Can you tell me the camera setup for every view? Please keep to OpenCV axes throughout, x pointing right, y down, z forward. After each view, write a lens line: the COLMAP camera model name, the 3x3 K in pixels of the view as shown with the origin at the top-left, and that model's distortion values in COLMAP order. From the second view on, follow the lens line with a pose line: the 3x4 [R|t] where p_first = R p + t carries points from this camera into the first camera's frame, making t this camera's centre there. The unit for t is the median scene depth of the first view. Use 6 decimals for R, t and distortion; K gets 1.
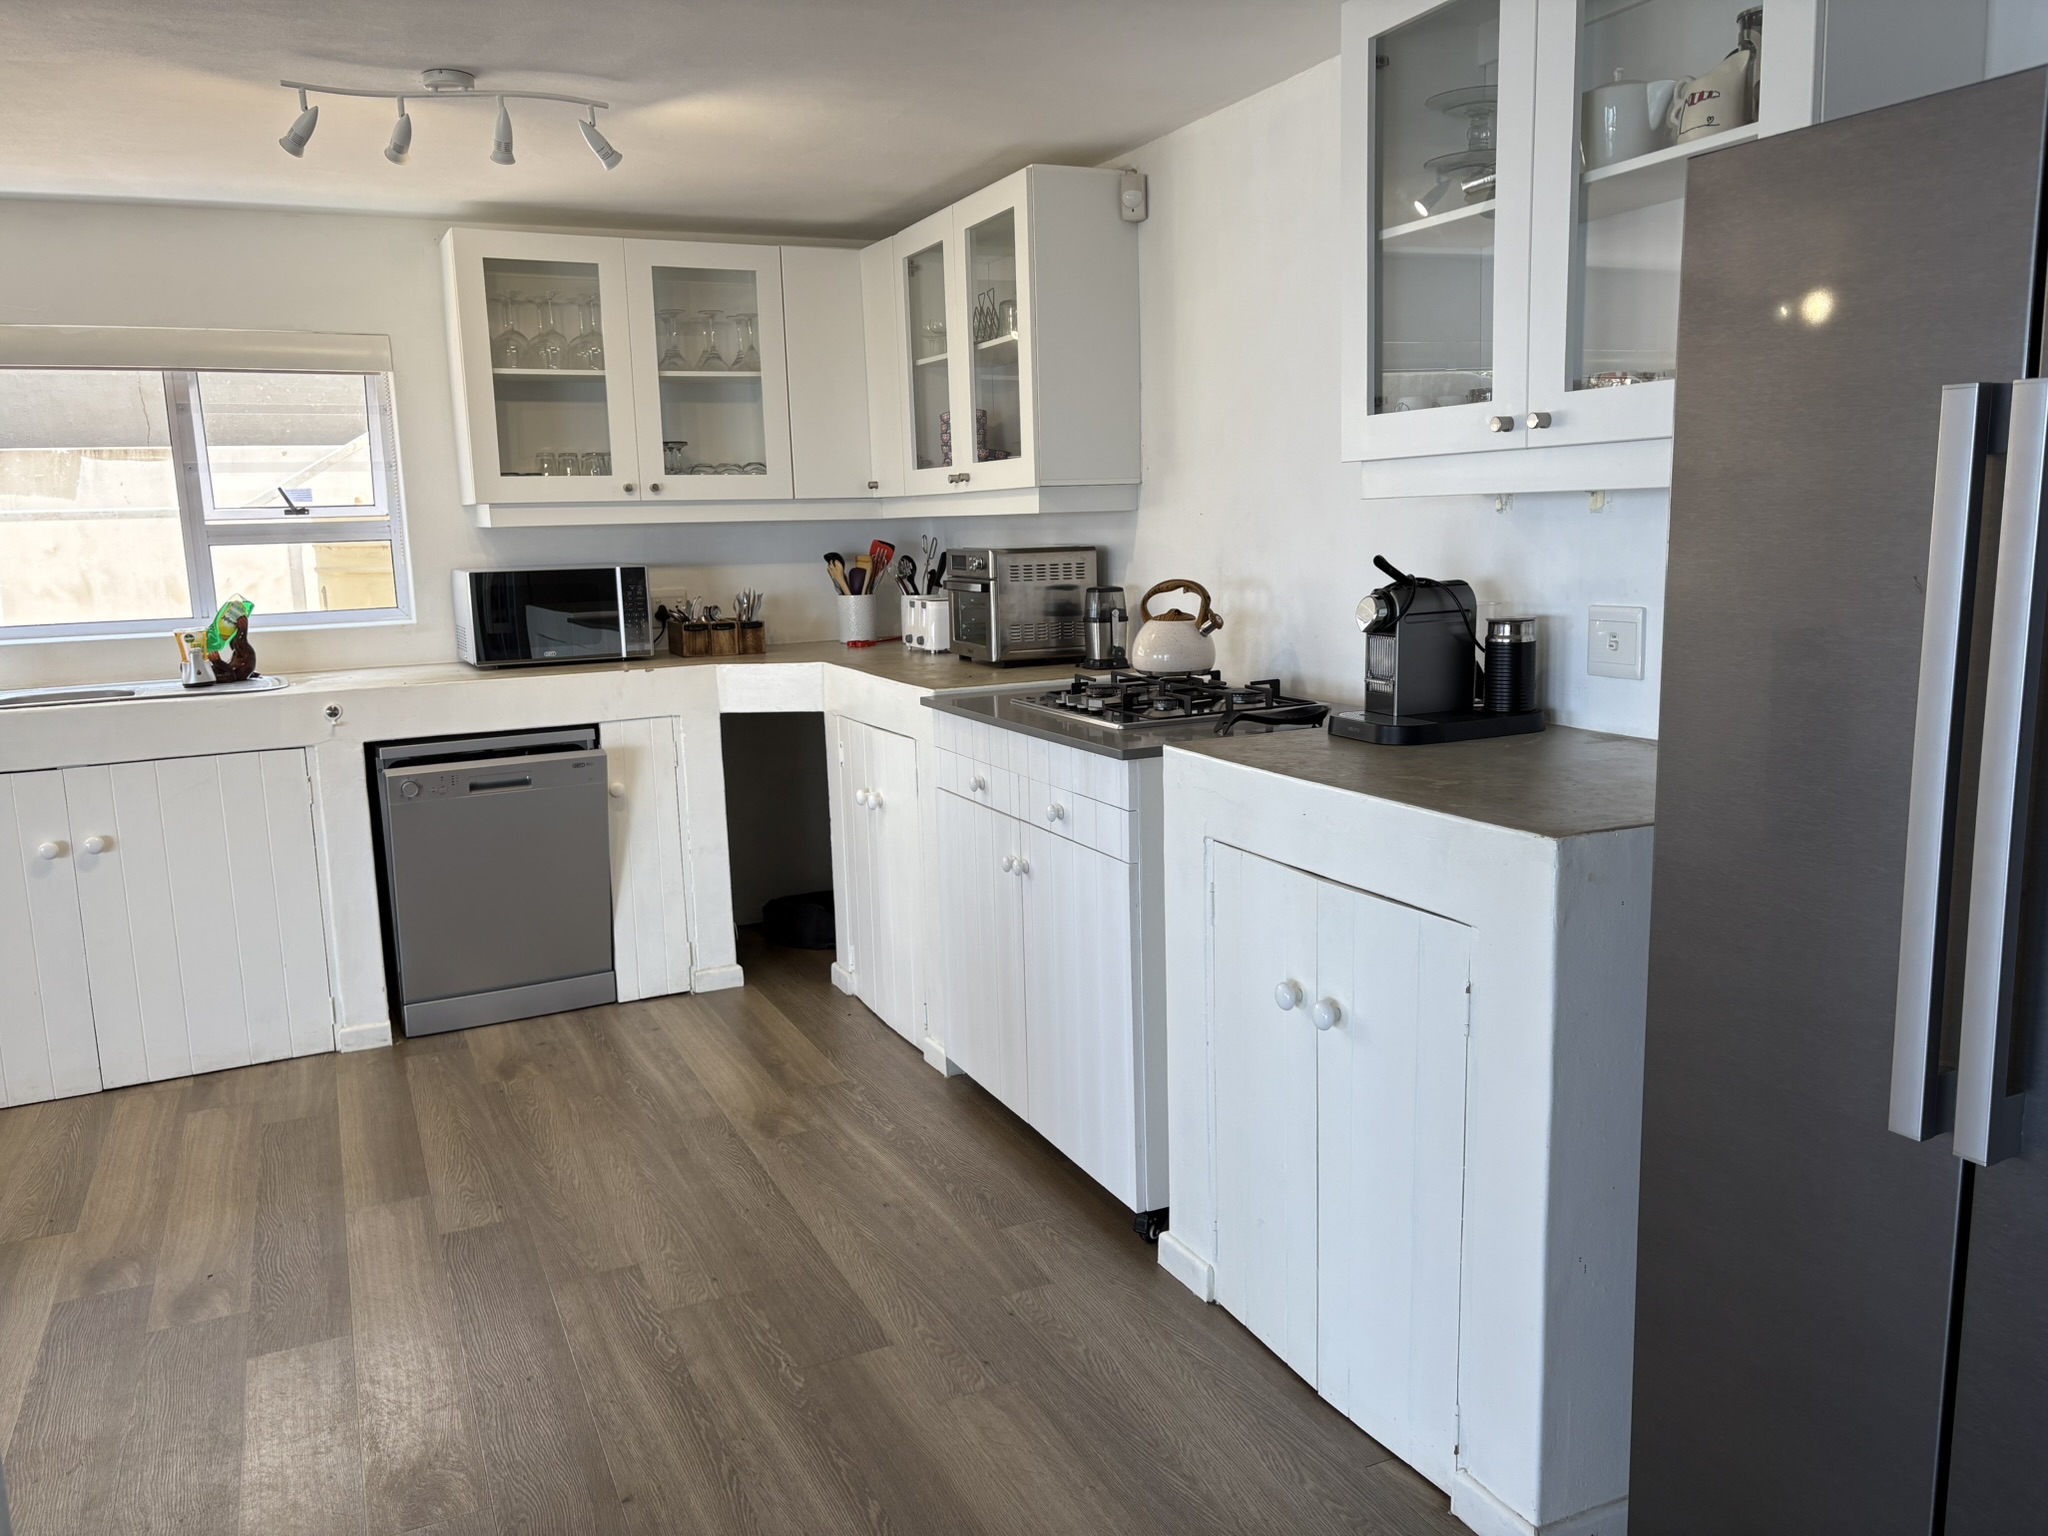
lens RADIAL K [[1537.5, 0, 1026.4], [0, 1537.5, 767.3], [0, 0, 1]] dist [0.044355, -0.039761]
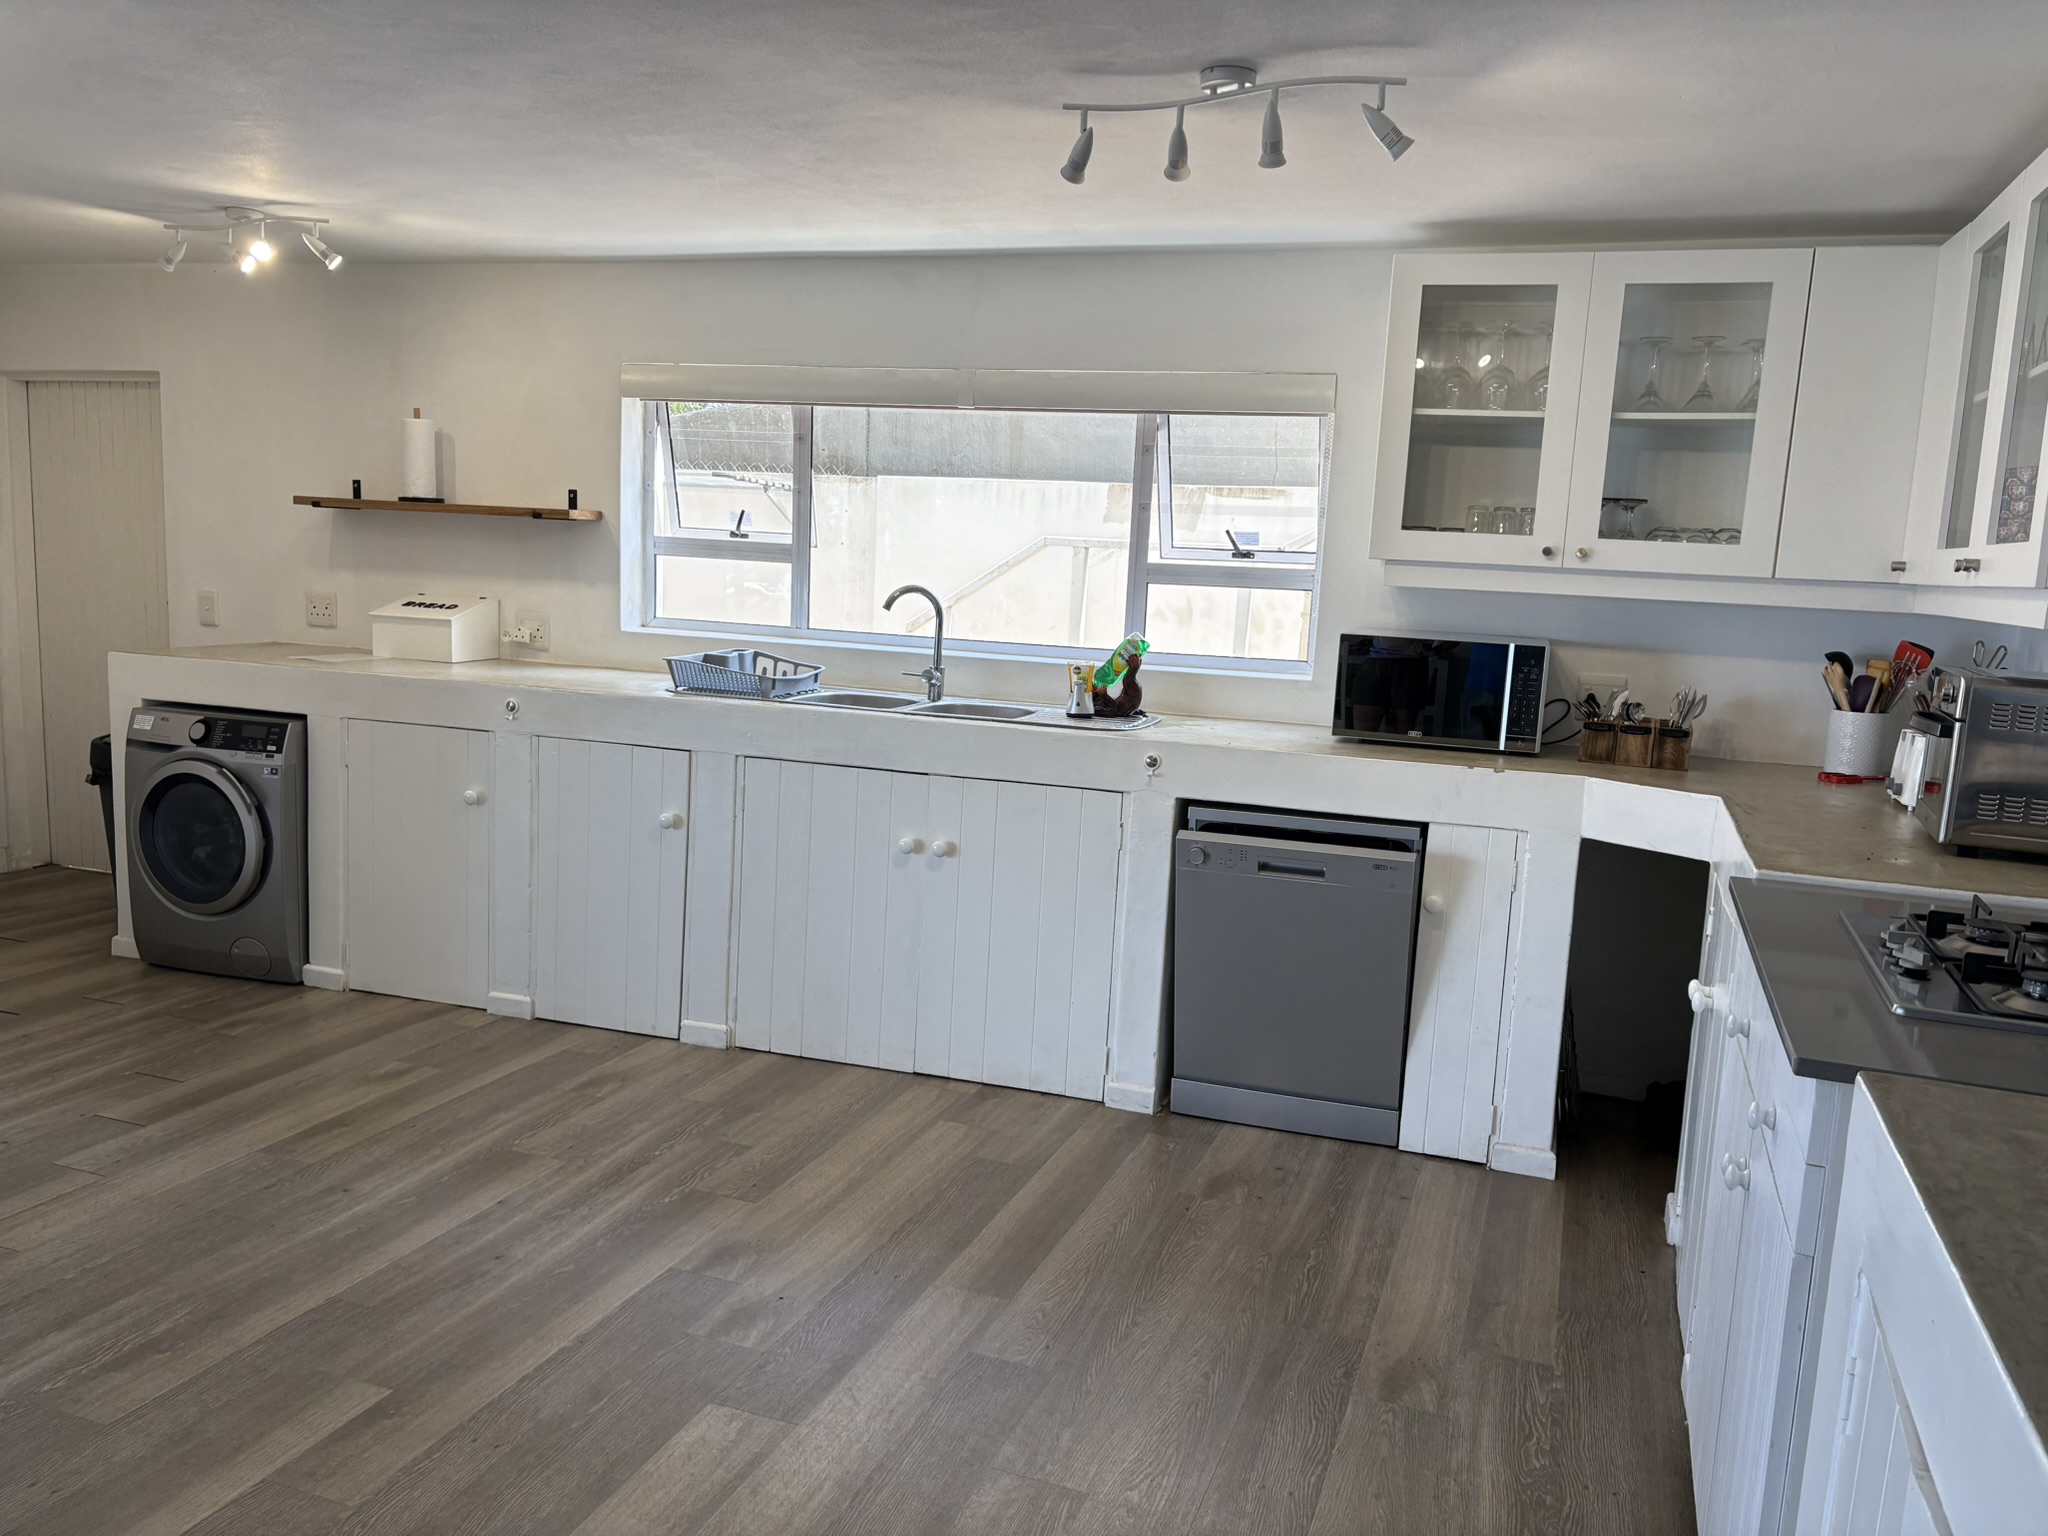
lens RADIAL K [[1537.5, 0, 1027.8], [0, 1537.5, 767.5], [0, 0, 1]] dist [0.044355, -0.039761]
pose [[0.706891, 0.161248, -0.688698, 0.146390], [-0.181179, 0.982462, 0.044063, -0.055235], [0.683725, 0.093630, 0.723709, 0.228310]]
